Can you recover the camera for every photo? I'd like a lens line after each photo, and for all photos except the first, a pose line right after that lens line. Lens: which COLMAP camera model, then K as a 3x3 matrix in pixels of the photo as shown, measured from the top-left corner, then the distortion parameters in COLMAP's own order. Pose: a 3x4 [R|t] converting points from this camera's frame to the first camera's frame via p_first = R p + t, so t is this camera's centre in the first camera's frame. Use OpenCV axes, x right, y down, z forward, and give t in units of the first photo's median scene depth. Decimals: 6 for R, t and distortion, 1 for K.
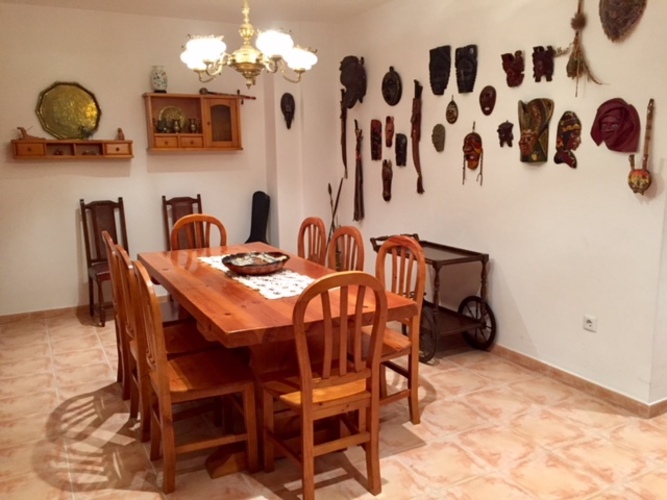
lens RADIAL K [[566.0, 0, 333.4], [0, 566.0, 250.8], [0, 0, 1]] dist [0.057288, -0.081390]
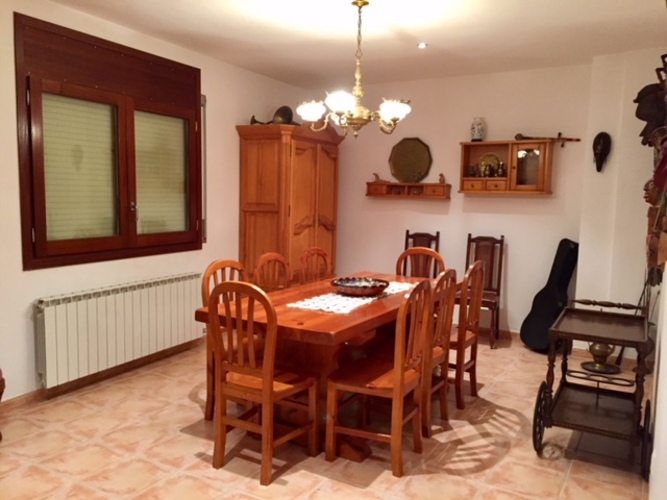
lens RADIAL K [[566.0, 0, 333.7], [0, 566.0, 252.1], [0, 0, 1]] dist [0.057288, -0.081390]
pose [[0.529097, 0.111244, -0.841238, 0.507938], [-0.174020, 0.984524, 0.020742, -0.040630], [0.830526, 0.135417, 0.540268, 0.204702]]
